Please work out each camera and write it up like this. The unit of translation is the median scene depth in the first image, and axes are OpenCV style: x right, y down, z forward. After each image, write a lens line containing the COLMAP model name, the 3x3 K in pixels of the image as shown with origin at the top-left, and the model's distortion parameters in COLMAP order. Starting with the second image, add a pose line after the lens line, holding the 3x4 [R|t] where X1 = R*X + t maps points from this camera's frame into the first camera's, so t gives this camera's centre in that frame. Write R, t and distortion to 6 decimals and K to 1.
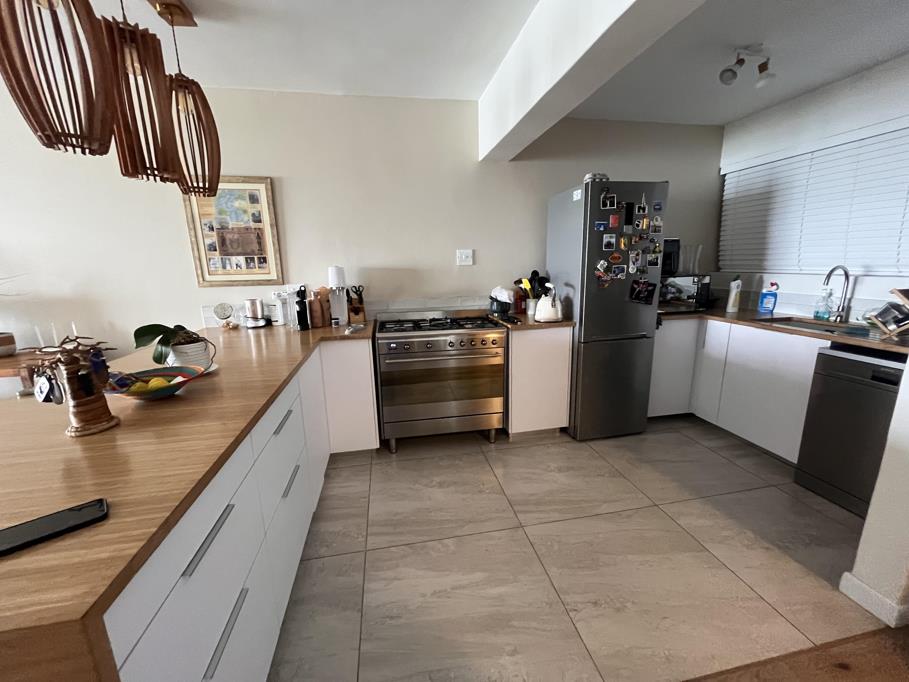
lens RADIAL K [[367.9, 0, 454.5], [0, 367.9, 341.0], [0, 0, 1]] dist [-0.000332, -0.000330]
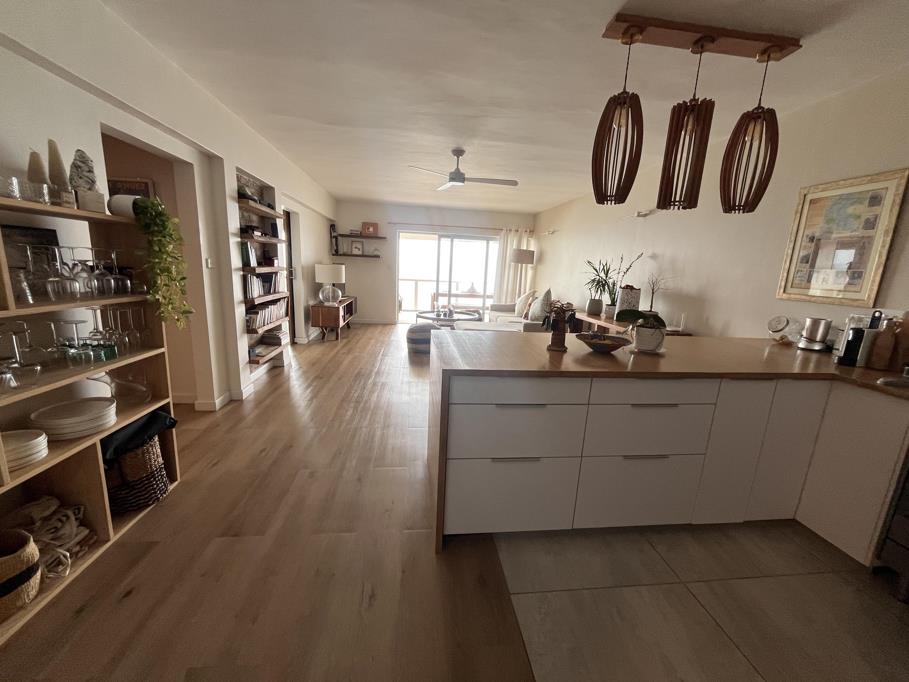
lens RADIAL K [[367.9, 0, 454.5], [0, 367.9, 341.0], [0, 0, 1]] dist [-0.000332, -0.000330]
pose [[-0.077073, 0.220636, -0.972306, 0.385492], [-0.254259, 0.938614, 0.233145, -0.048191], [0.964060, 0.265186, -0.016243, 0.199581]]
